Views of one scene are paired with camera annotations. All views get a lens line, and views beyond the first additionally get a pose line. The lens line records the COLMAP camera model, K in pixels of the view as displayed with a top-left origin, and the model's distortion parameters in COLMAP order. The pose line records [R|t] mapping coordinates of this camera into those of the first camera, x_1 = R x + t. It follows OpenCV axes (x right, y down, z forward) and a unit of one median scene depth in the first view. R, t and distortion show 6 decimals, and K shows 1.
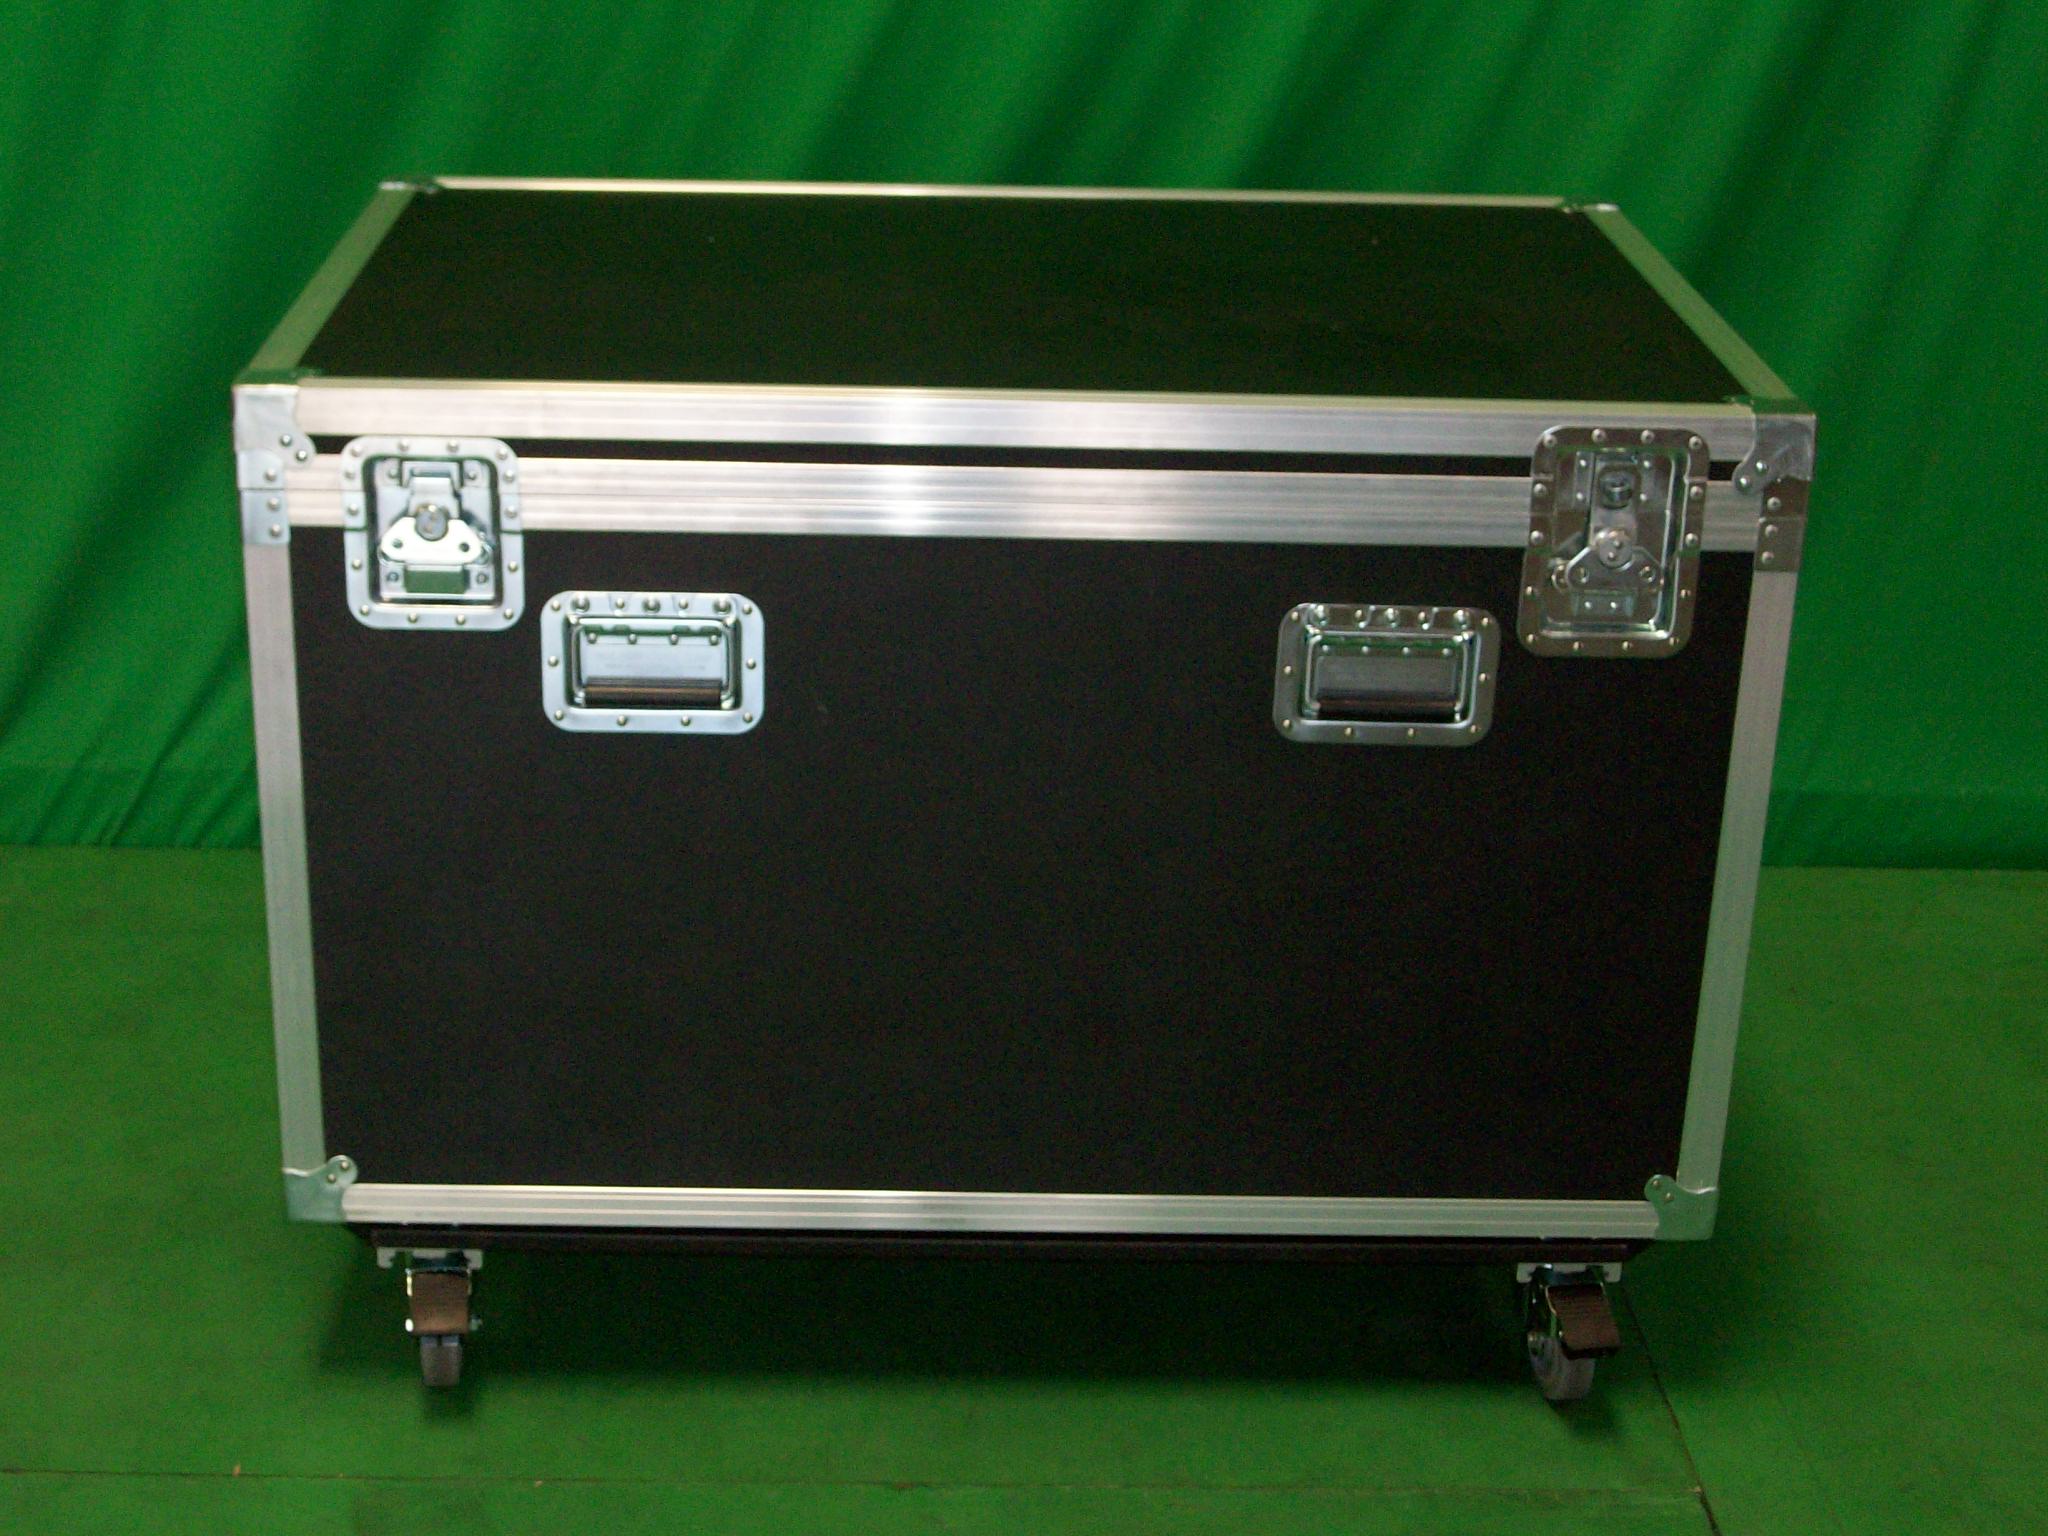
lens RADIAL K [[3273.5, 0, 1024.0], [0, 3273.5, 768.0], [0, 0, 1]] dist [0.048868, 0.055365]
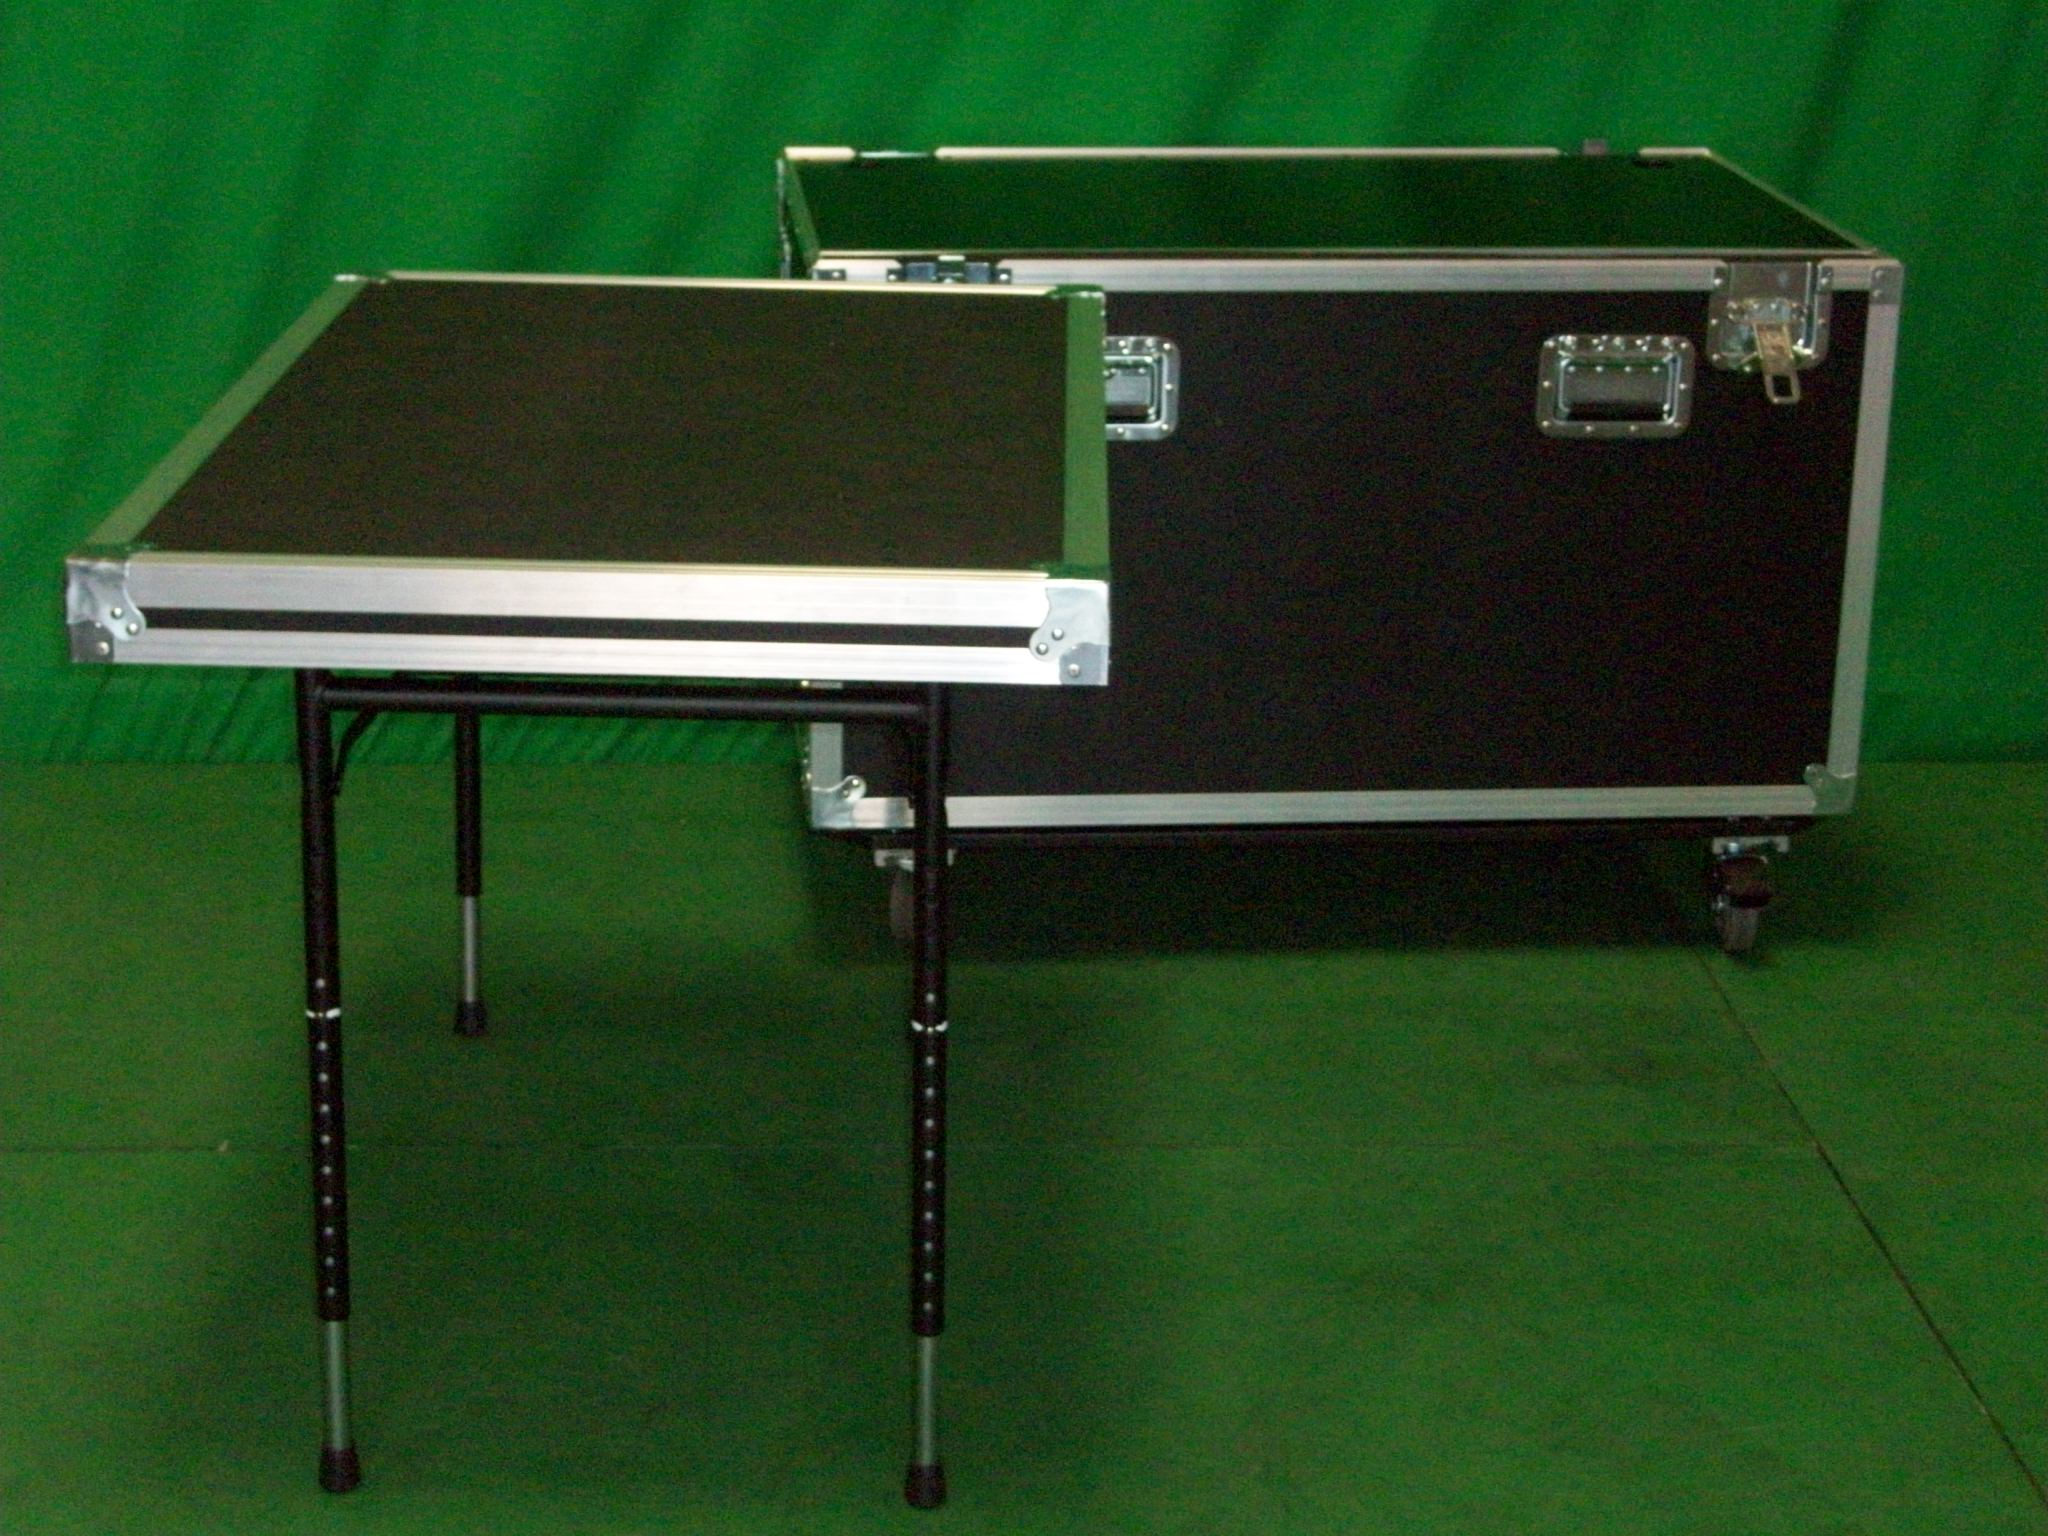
lens RADIAL K [[3886.8, 0, 1024.0], [0, 3886.8, 768.0], [0, 0, 1]] dist [-0.005201, -0.049926]
pose [[0.999400, -0.025712, 0.023213, -0.188123], [0.027083, 0.997780, -0.060845, 0.231375], [-0.021597, 0.061437, 0.997877, -0.662051]]
